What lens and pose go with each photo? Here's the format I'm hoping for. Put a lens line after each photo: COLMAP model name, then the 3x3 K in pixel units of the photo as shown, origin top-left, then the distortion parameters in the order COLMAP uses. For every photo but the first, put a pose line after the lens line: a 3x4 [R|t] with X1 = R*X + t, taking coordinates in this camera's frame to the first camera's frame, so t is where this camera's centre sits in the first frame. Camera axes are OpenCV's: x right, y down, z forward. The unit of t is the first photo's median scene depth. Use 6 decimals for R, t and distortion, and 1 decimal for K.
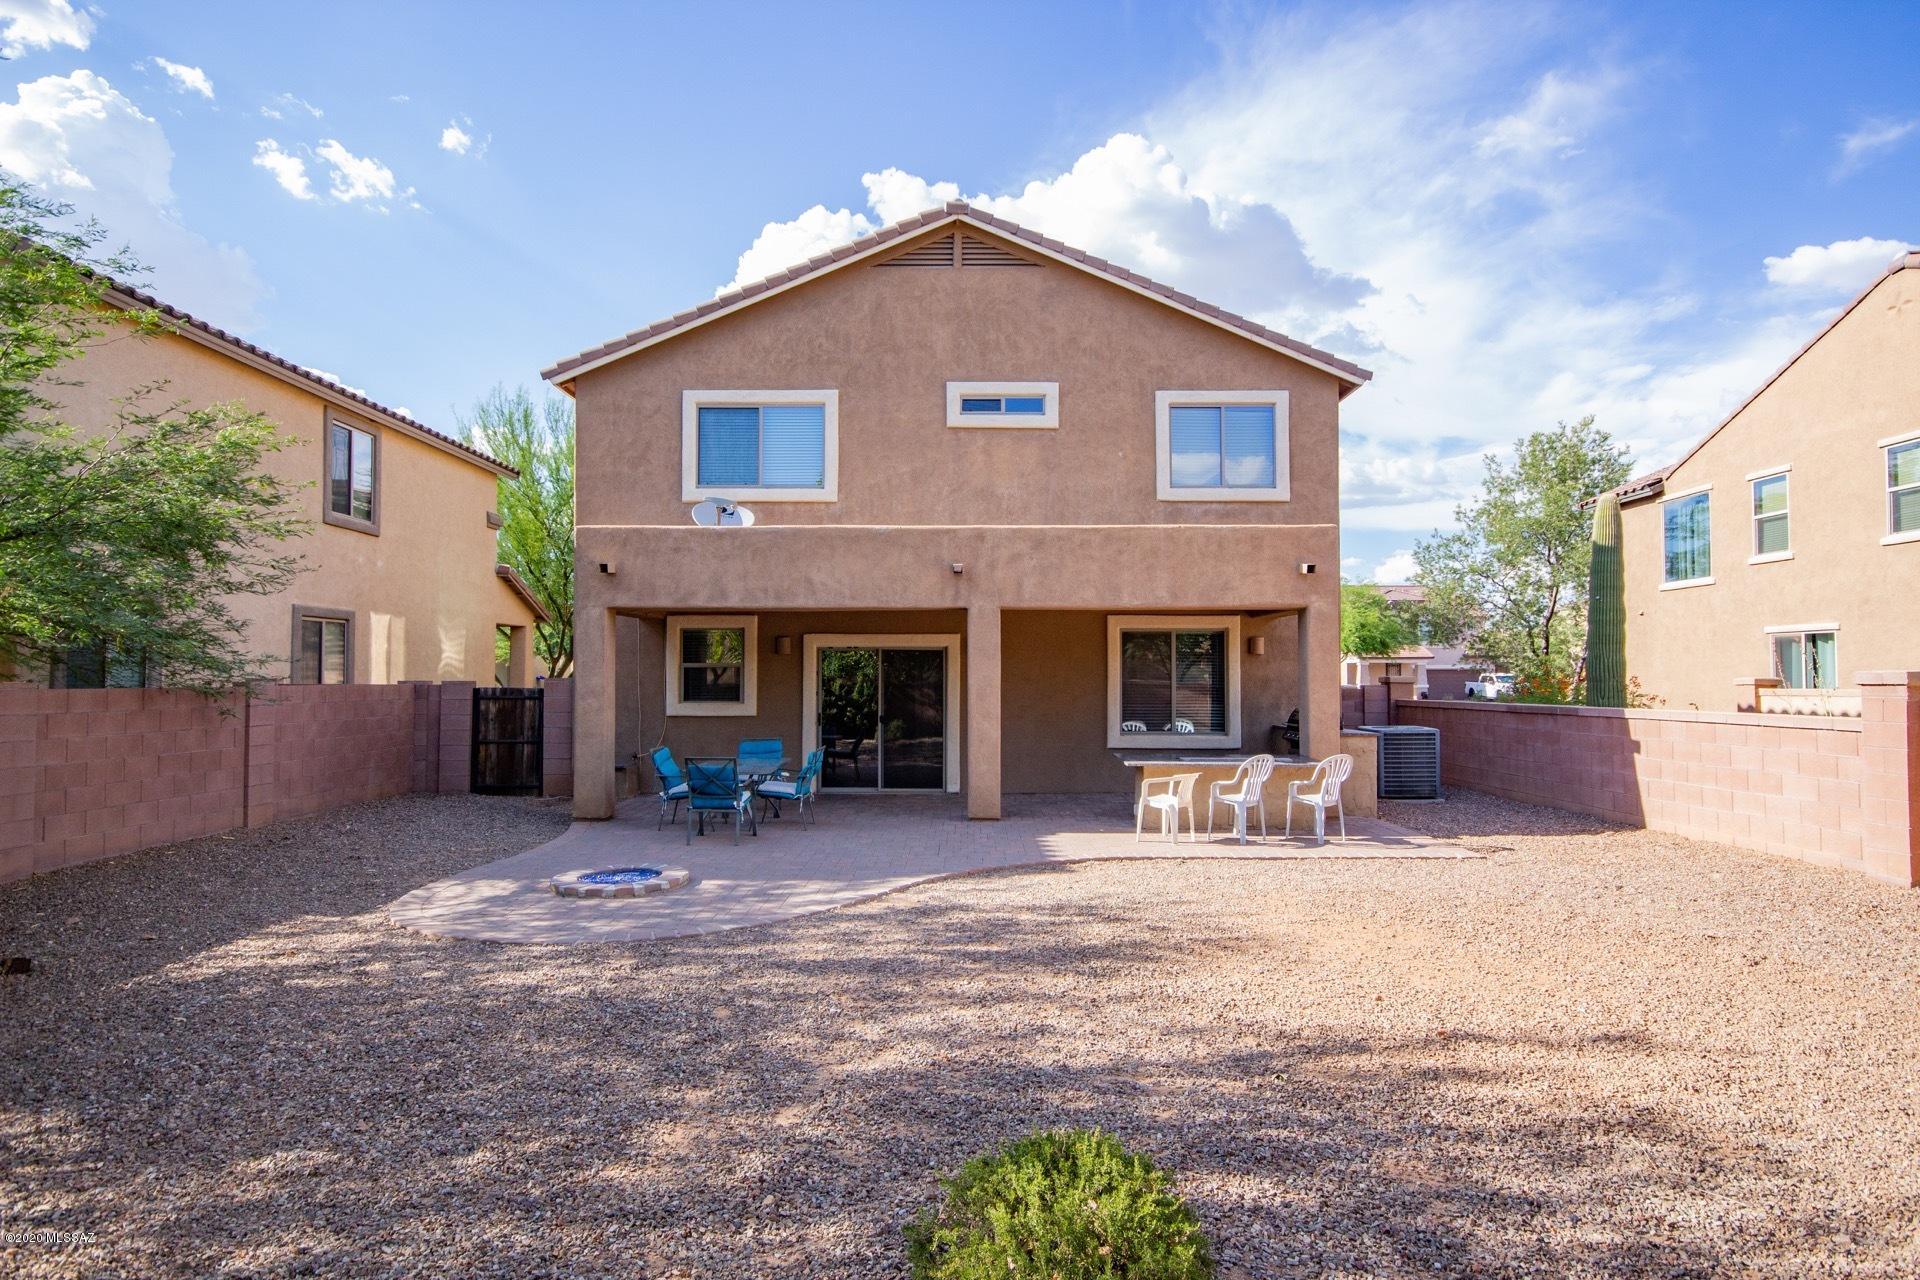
lens RADIAL K [[1141.9, 0, 957.6], [0, 1141.9, 642.8], [0, 0, 1]] dist [0.004886, 0.001076]
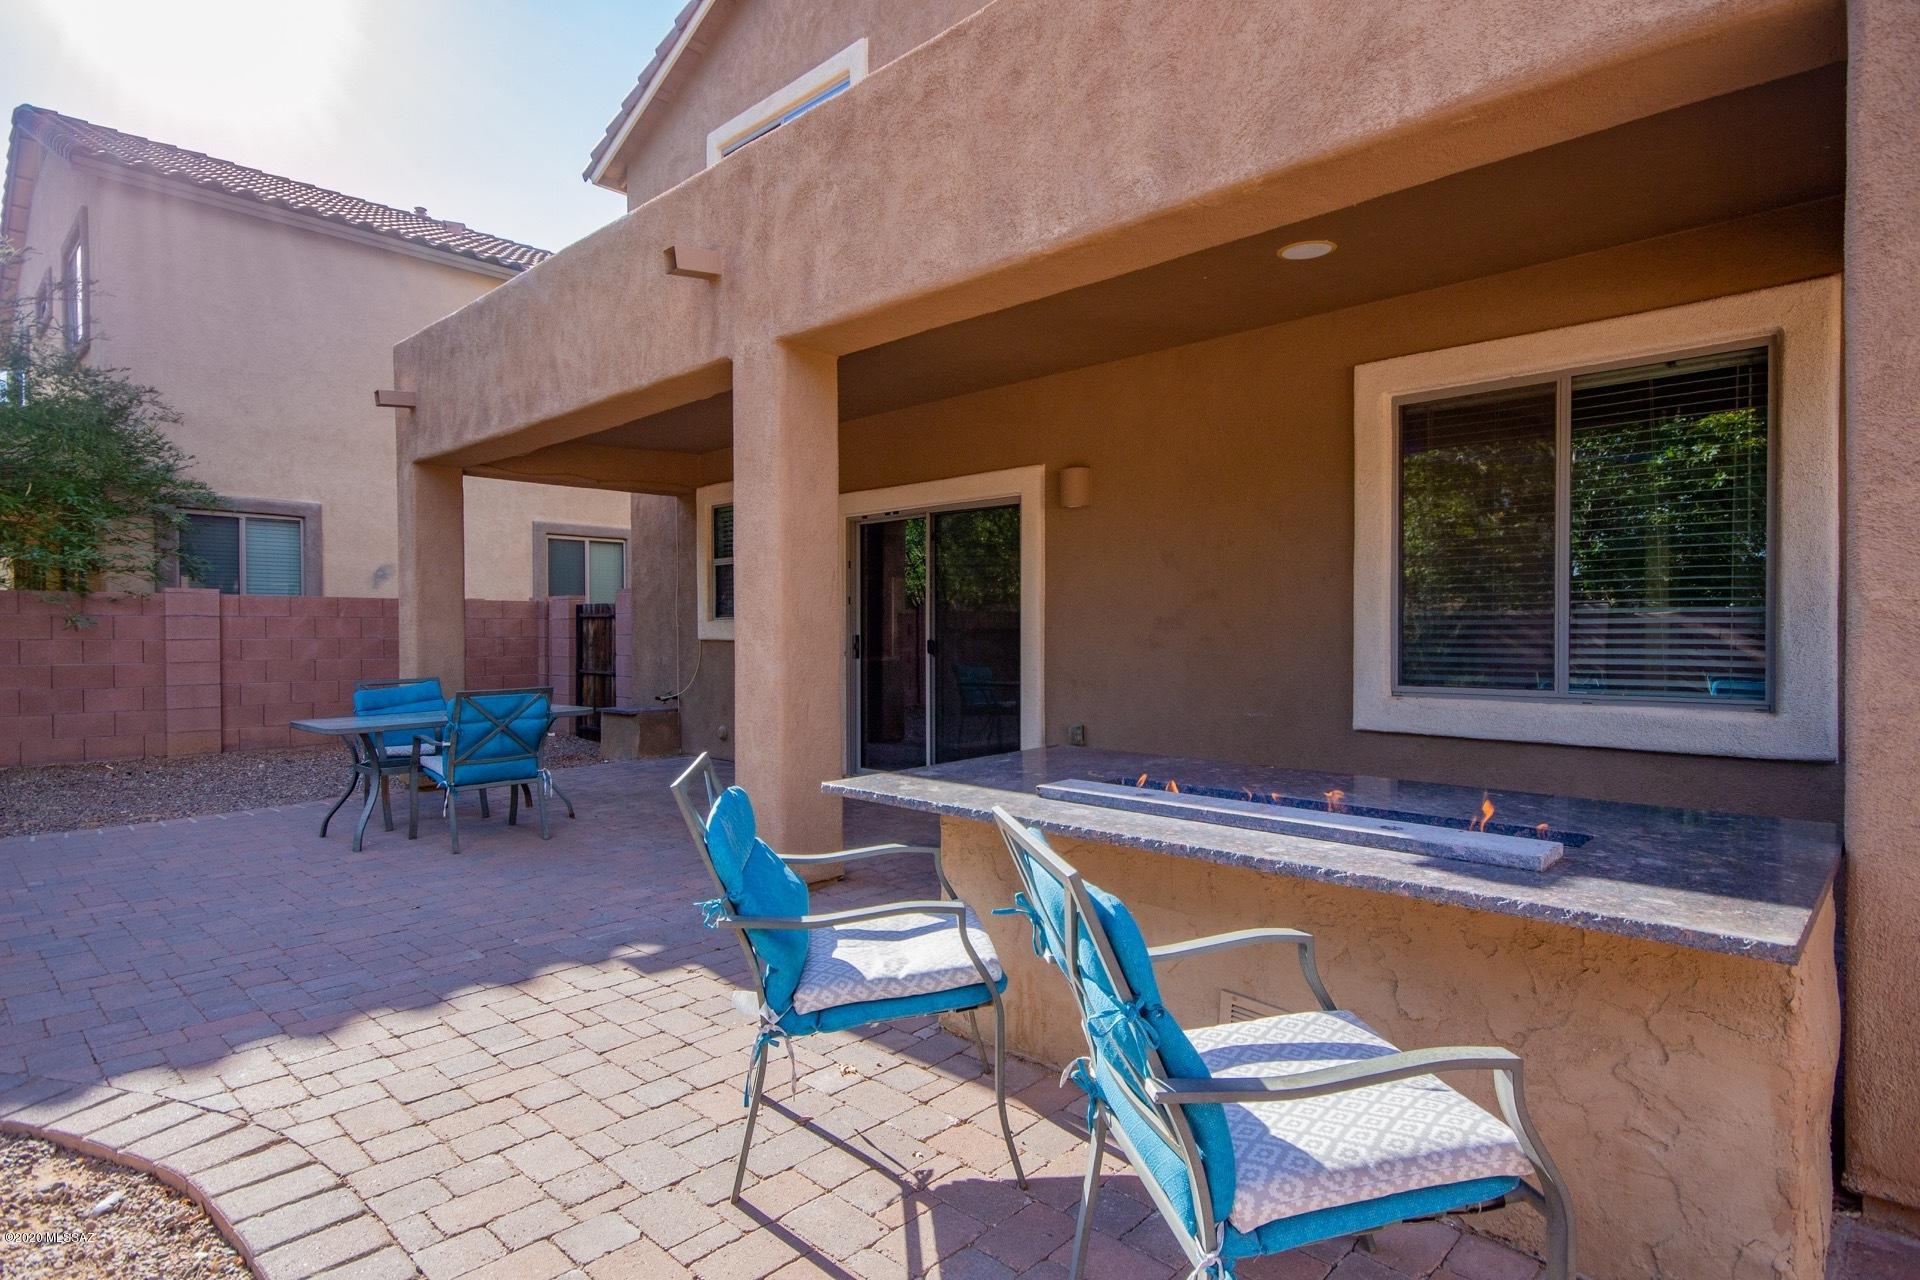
lens RADIAL K [[1038.4, 0, 962.2], [0, 1038.4, 644.1], [0, 0, 1]] dist [0.002181, -0.000421]
pose [[0.721439, 0.006029, -0.692452, 0.319201], [0.021848, 0.999266, 0.031463, 0.059177], [0.692133, -0.037828, 0.720778, 0.790251]]
